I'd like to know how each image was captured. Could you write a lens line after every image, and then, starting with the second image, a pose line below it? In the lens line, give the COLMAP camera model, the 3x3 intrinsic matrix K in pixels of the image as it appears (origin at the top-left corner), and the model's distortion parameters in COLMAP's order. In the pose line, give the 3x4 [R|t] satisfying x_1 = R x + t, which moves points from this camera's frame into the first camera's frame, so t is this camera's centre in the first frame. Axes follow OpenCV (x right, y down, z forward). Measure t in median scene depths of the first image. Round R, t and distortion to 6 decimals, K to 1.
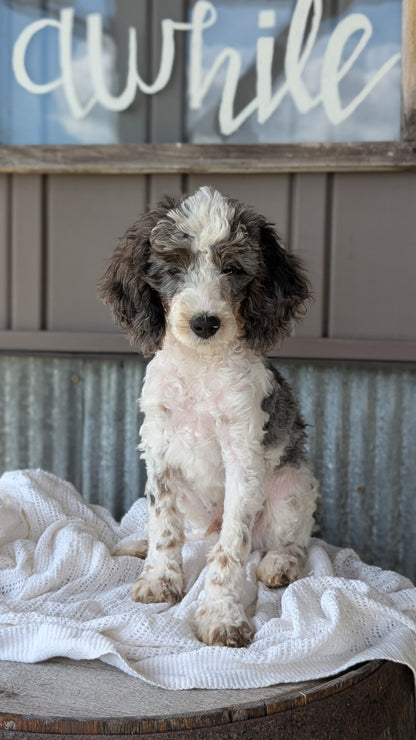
lens RADIAL K [[934.6, 0, 248.4], [0, 934.6, 371.2], [0, 0, 1]] dist [0.165308, -0.493334]
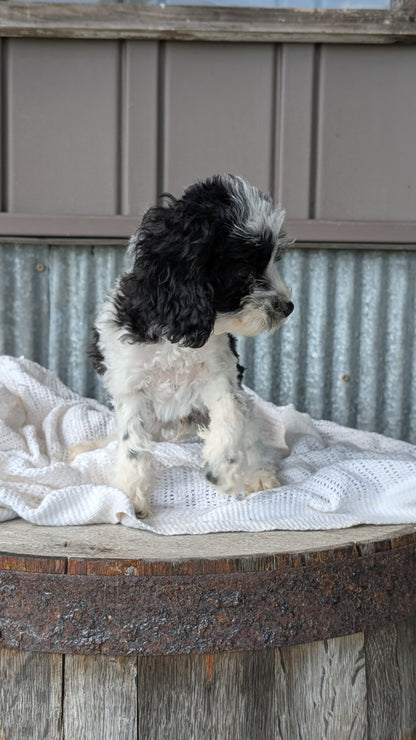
lens RADIAL K [[934.6, 0, 248.4], [0, 934.6, 371.2], [0, 0, 1]] dist [0.165308, -0.493334]
pose [[0.983101, -0.023779, 0.181515, -0.160244], [0.017053, 0.999112, 0.038529, 0.080425], [-0.182270, -0.034783, 0.982633, 0.055753]]
